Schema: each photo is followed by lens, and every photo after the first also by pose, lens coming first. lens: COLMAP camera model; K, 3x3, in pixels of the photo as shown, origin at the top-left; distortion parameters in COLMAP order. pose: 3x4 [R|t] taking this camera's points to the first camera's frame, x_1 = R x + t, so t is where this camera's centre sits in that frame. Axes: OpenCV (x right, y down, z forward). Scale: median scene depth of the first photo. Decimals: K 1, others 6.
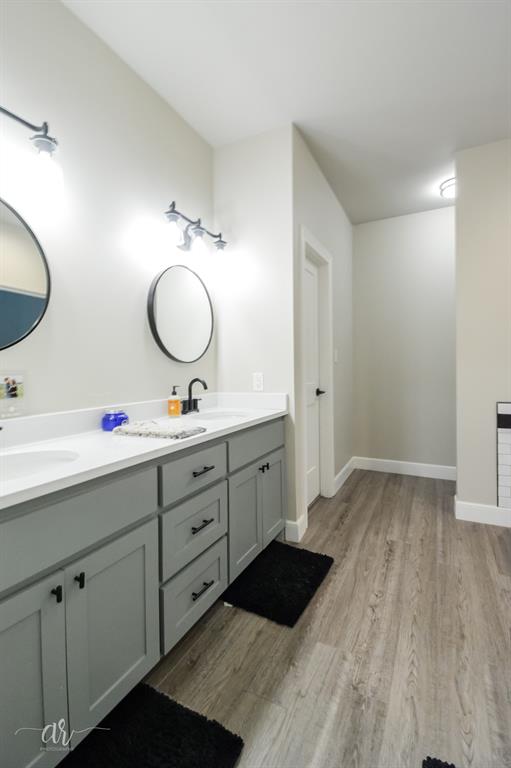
lens RADIAL K [[355.9, 0, 262.6], [0, 355.9, 365.6], [0, 0, 1]] dist [0.025379, -0.021651]
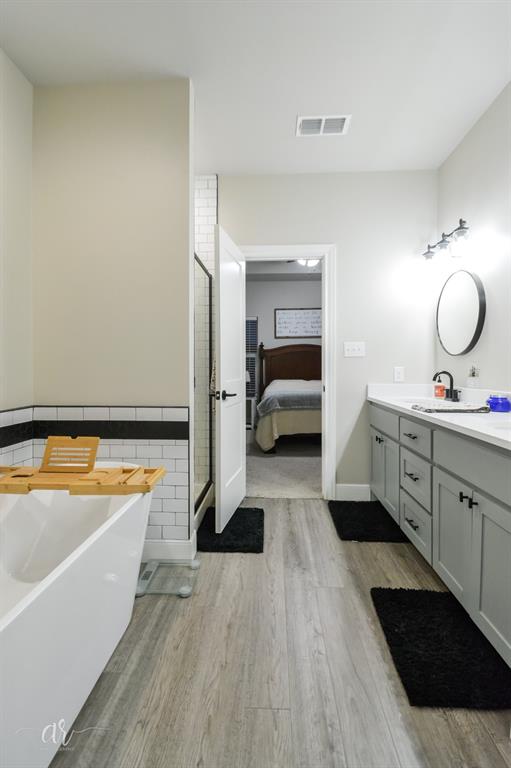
lens RADIAL K [[364.9, 0, 254.9], [0, 364.9, 366.1], [0, 0, 1]] dist [0.030987, -0.024485]
pose [[-0.921097, 0.005039, -0.389300, 0.830553], [0.004137, 0.999986, 0.003155, 0.016212], [0.389310, 0.001295, -0.921106, 1.846802]]
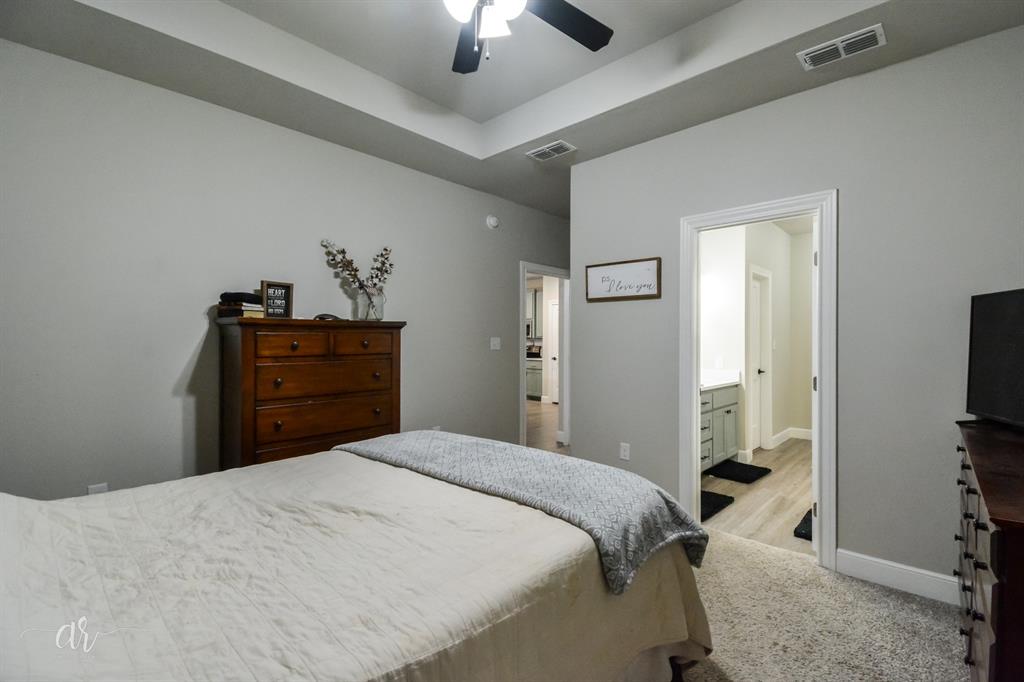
lens RADIAL K [[458.1, 0, 530.2], [0, 458.1, 344.0], [0, 0, 1]] dist [0.029236, -0.025315]
pose [[0.960186, 0.009767, -0.279191, -0.369175], [-0.008675, 0.999949, 0.005145, -0.061144], [0.279227, -0.002518, 0.960222, -1.771599]]
